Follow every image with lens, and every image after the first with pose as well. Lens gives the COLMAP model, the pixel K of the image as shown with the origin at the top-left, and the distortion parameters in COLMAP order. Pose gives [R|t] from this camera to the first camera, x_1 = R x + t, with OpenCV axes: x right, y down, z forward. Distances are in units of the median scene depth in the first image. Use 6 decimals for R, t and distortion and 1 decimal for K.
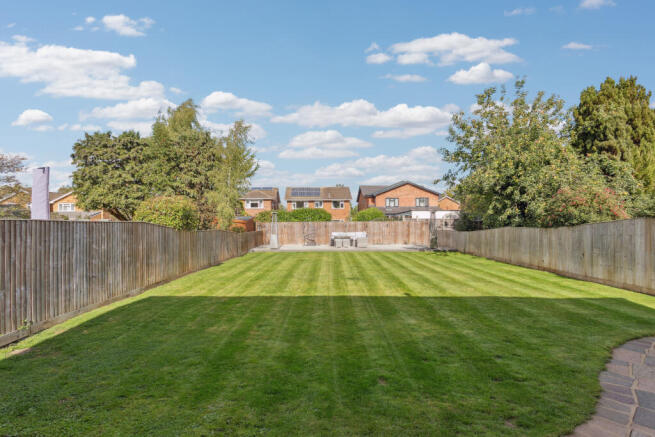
lens RADIAL K [[326.2, 0, 327.5], [0, 326.2, 223.2], [0, 0, 1]] dist [-0.000677, -0.000992]
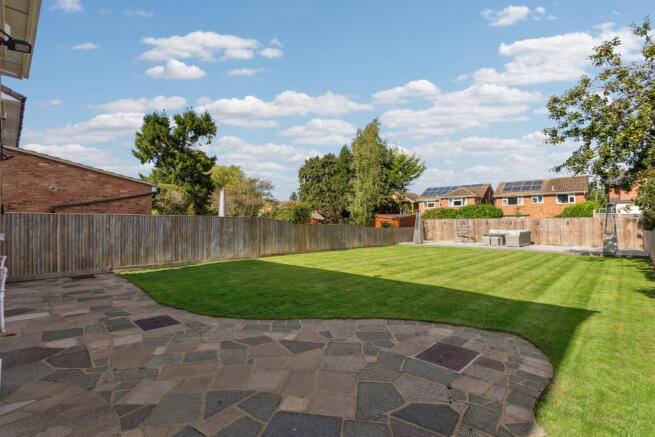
lens RADIAL K [[326.2, 0, 332.4], [0, 326.2, 215.9], [0, 0, 1]] dist [-0.000677, -0.000992]
pose [[0.724614, -0.009837, -0.689085, 0.366884], [-0.003896, 0.999824, -0.018370, 0.008045], [0.689144, 0.015996, 0.724448, 0.004398]]
